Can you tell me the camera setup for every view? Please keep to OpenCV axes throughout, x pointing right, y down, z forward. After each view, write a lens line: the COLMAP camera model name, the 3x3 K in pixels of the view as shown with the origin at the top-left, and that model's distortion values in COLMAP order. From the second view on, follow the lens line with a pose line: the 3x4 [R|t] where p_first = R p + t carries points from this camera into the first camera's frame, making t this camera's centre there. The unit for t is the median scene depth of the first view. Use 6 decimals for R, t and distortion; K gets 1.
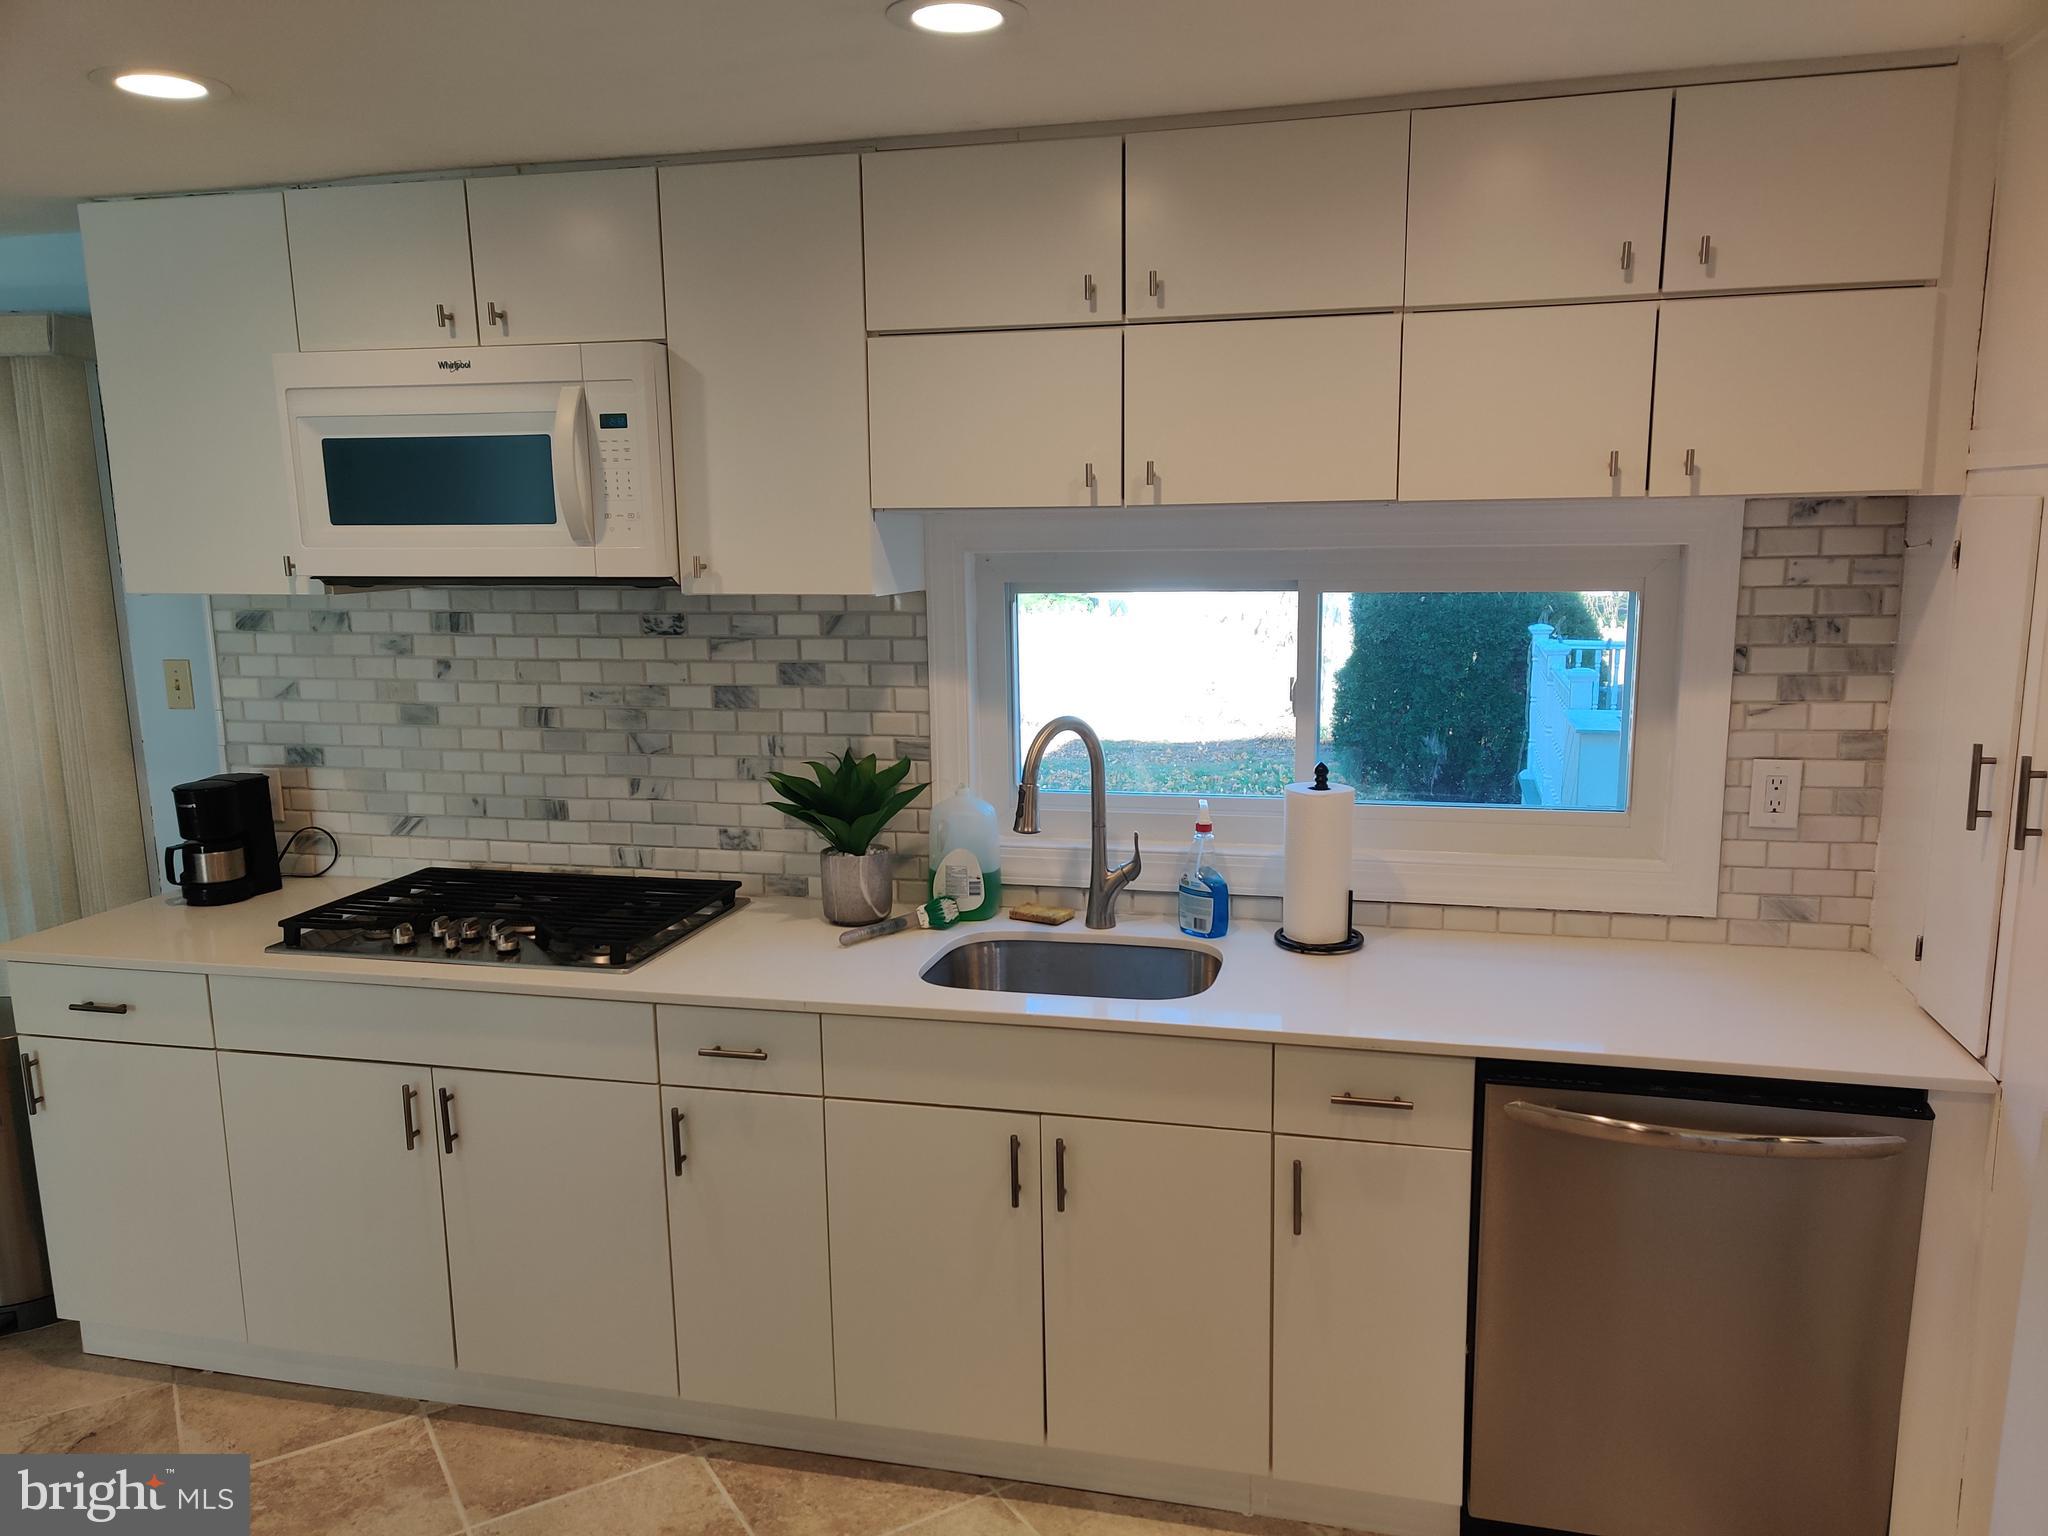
lens RADIAL K [[1538.1, 0, 1024.0], [0, 1538.1, 768.0], [0, 0, 1]] dist [0.039307, -0.003952]
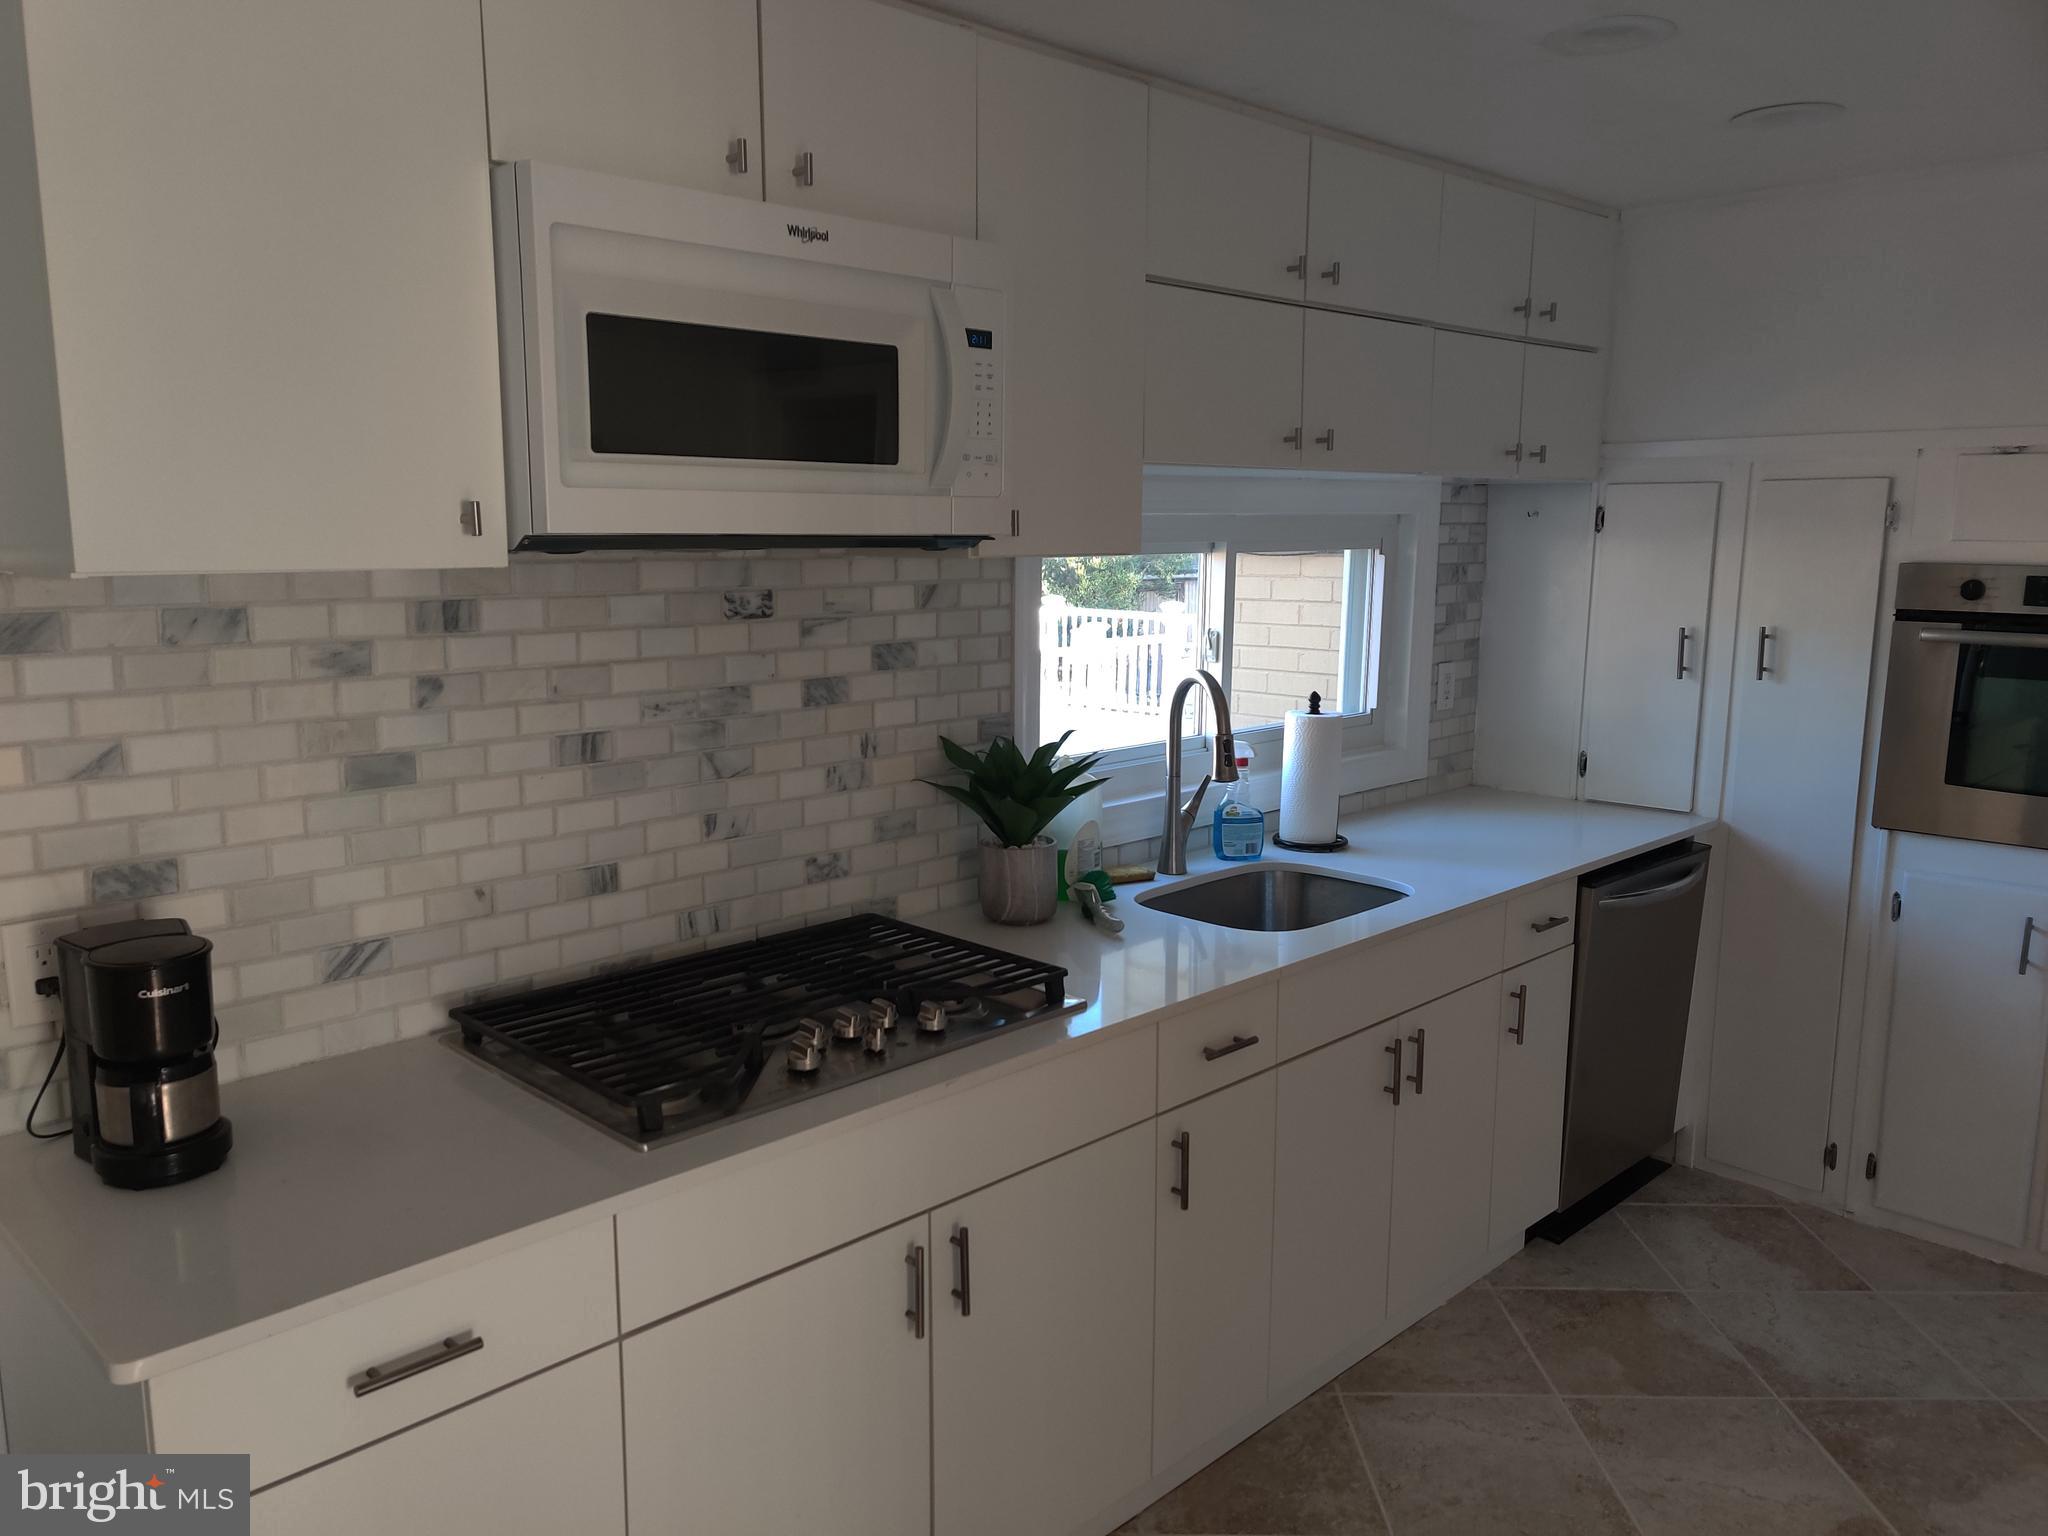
lens RADIAL K [[1538.1, 0, 1024.0], [0, 1538.1, 768.0], [0, 0, 1]] dist [0.039307, -0.003952]
pose [[0.518245, -0.122932, 0.846351, -0.806690], [0.129256, 0.989506, 0.064578, -0.044051], [-0.845408, 0.075928, 0.528696, 0.481012]]
